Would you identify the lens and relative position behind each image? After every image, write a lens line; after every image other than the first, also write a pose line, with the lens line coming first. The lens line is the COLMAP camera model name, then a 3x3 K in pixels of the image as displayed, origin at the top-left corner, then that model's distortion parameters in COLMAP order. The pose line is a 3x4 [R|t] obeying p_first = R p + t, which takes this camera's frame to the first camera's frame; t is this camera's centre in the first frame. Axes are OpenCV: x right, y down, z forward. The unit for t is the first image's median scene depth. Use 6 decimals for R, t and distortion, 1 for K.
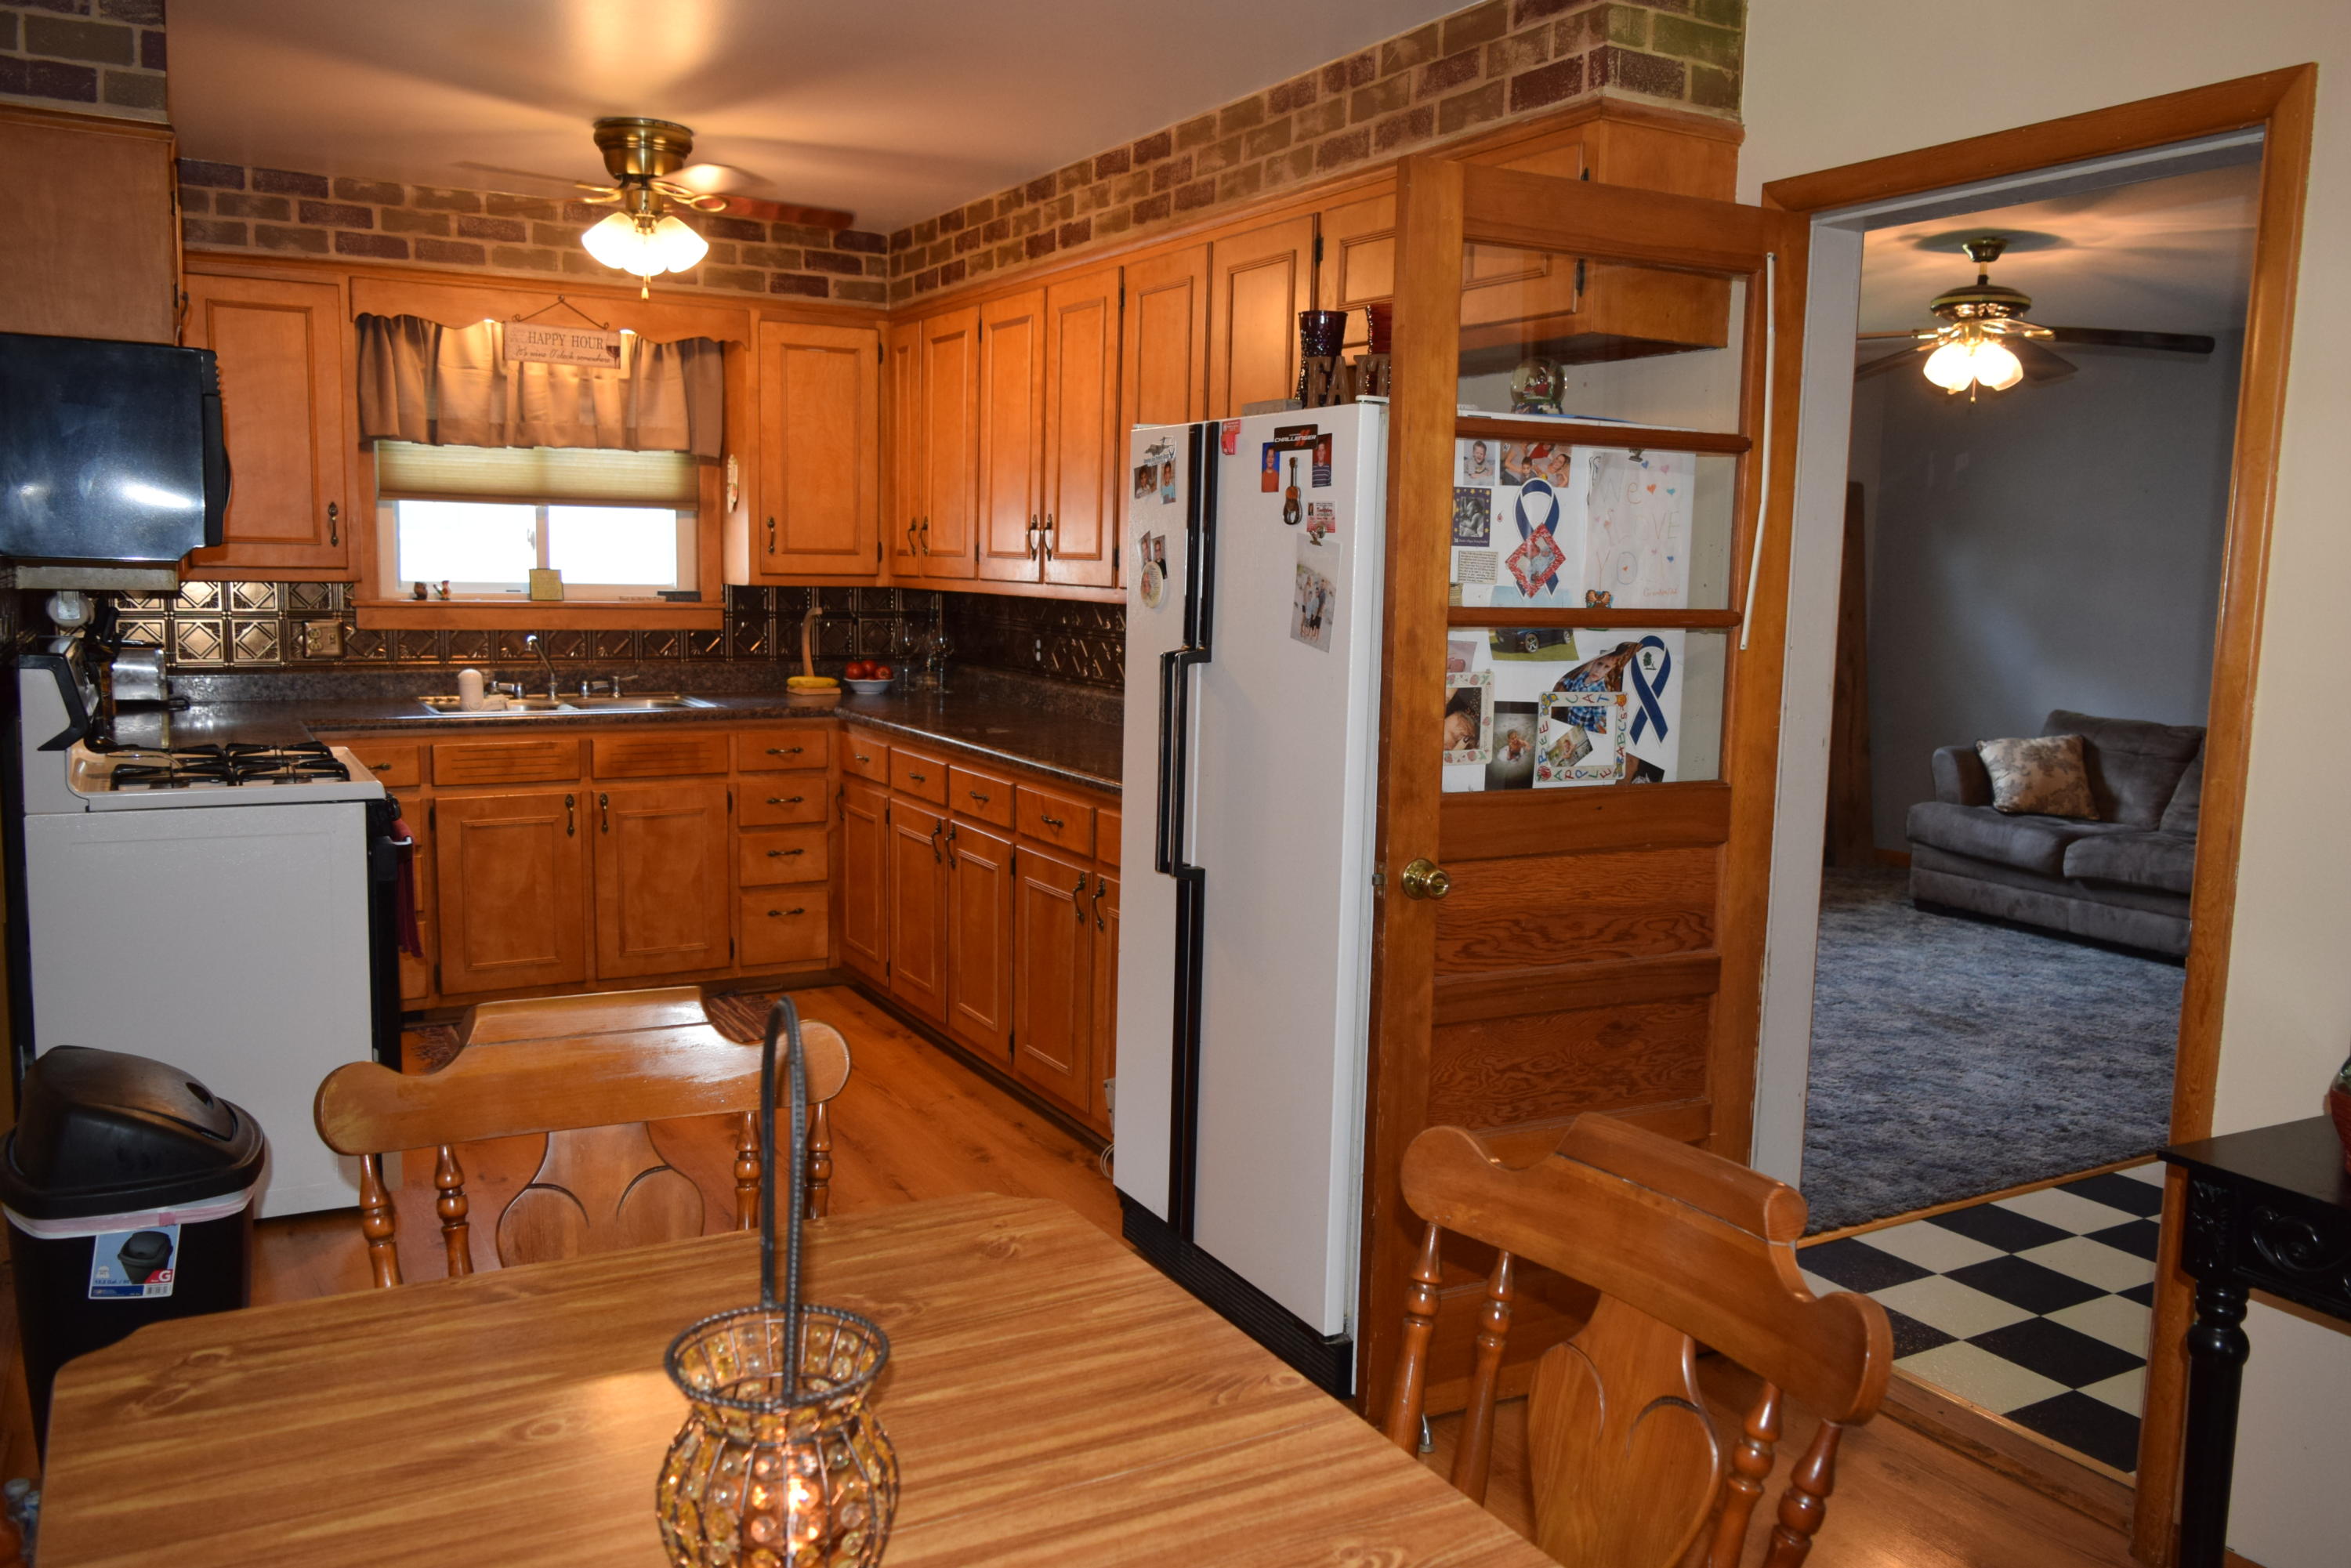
lens RADIAL K [[1818.4, 0, 1186.8], [0, 1818.4, 780.7], [0, 0, 1]] dist [-0.022013, 0.011274]
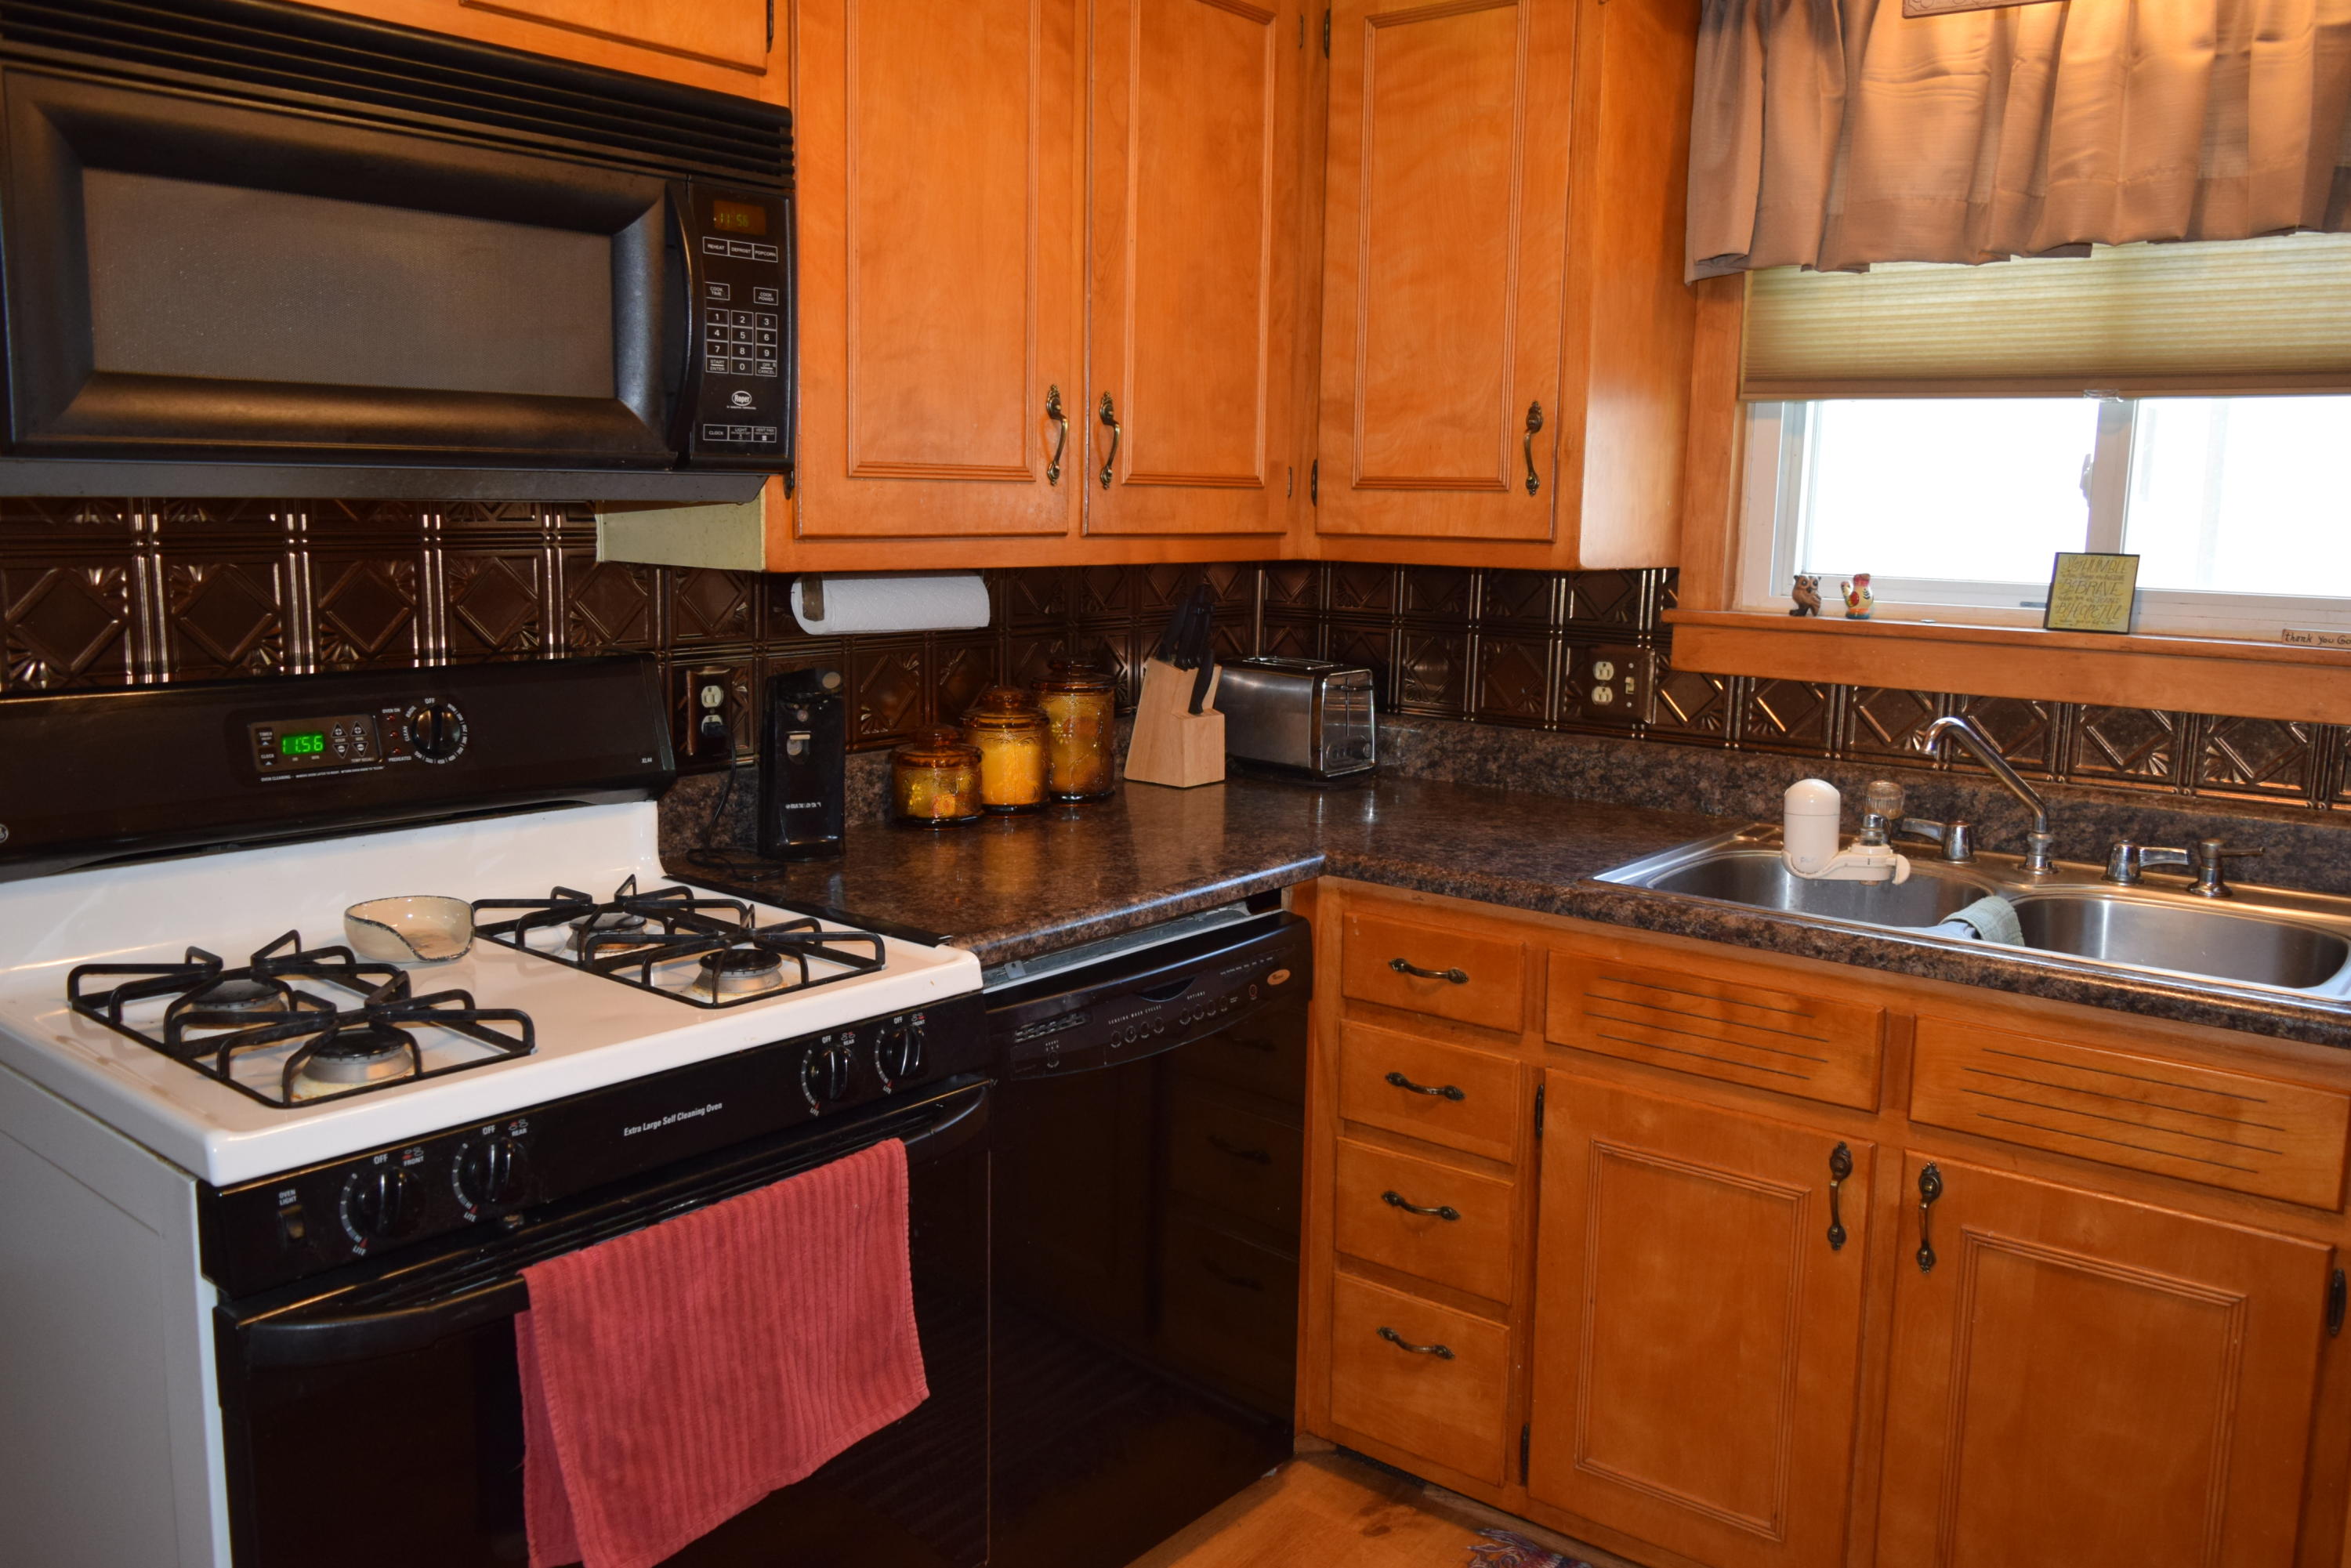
lens RADIAL K [[1818.4, 0, 1181.3], [0, 1818.4, 783.5], [0, 0, 1]] dist [-0.022013, 0.011274]
pose [[0.361667, 0.129490, -0.923271, -0.051371], [-0.124912, 0.988109, 0.089653, -0.085985], [0.923901, 0.082903, 0.373541, 0.743540]]
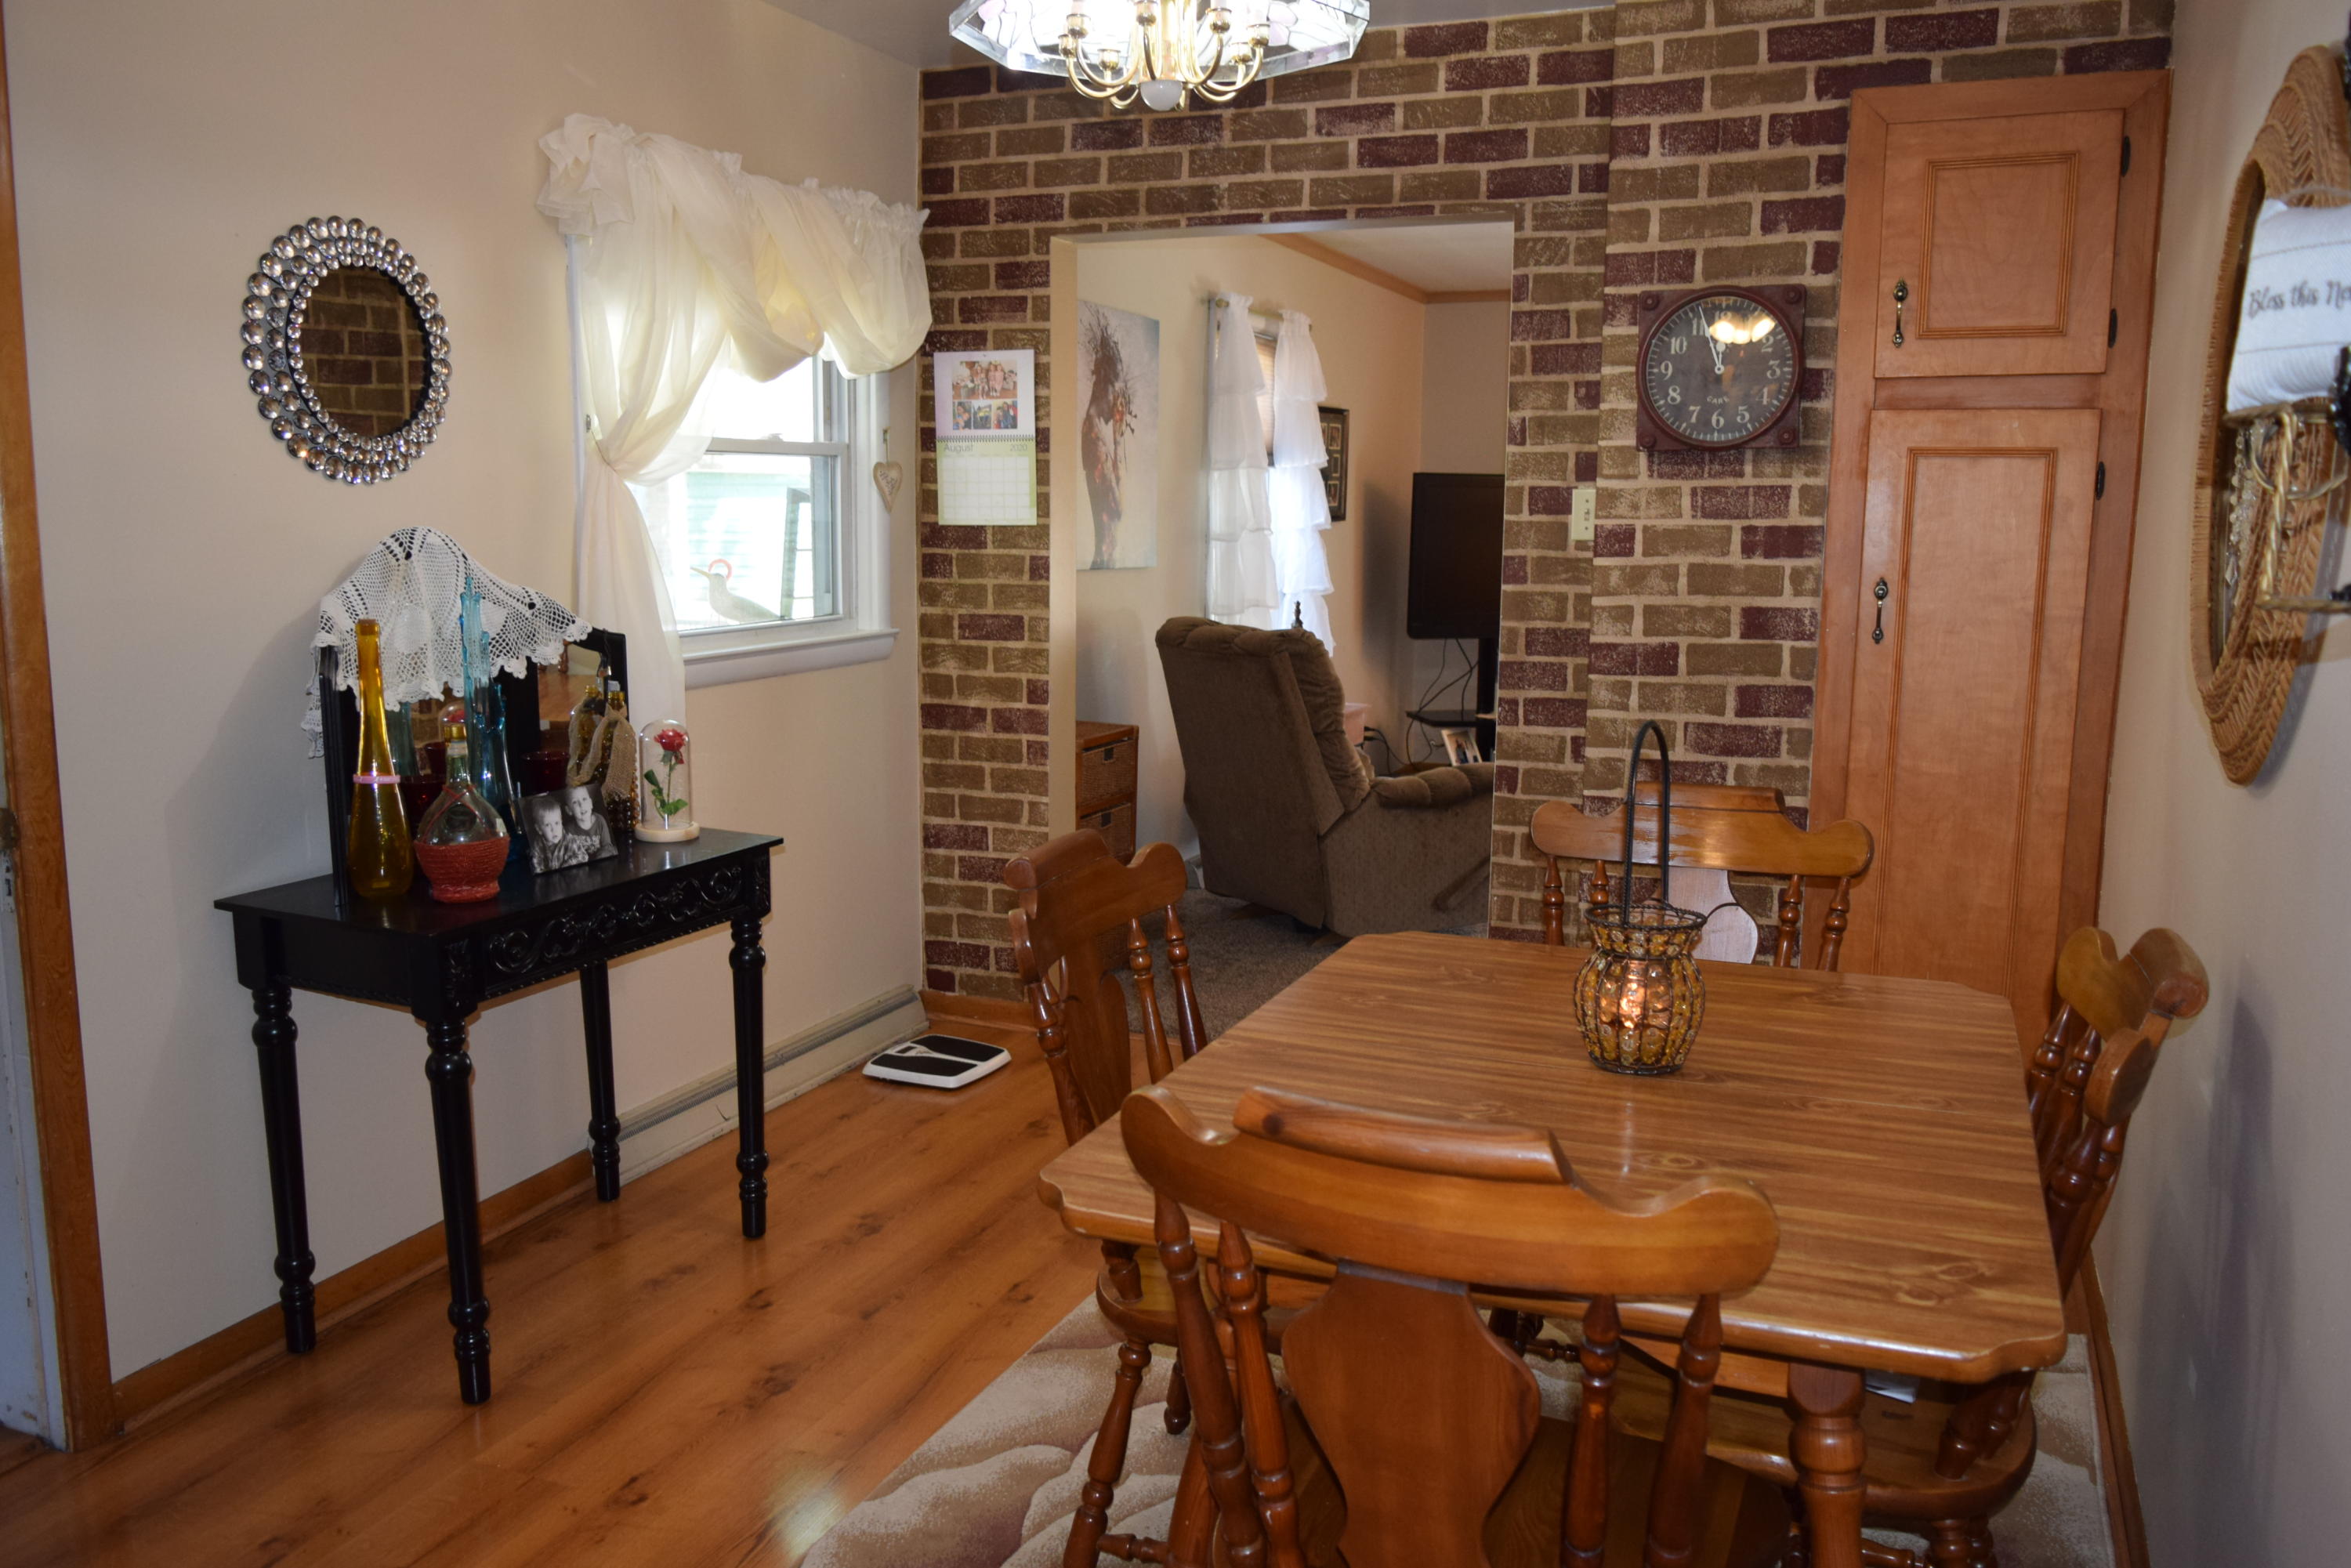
lens RADIAL K [[1818.4, 0, 1189.5], [0, 1818.4, 782.4], [0, 0, 1]] dist [-0.022013, 0.011274]
pose [[-0.622260, -0.149757, 0.768353, -0.289299], [0.071701, 0.966501, 0.246446, -0.065995], [-0.779520, 0.208445, -0.590677, 0.525029]]
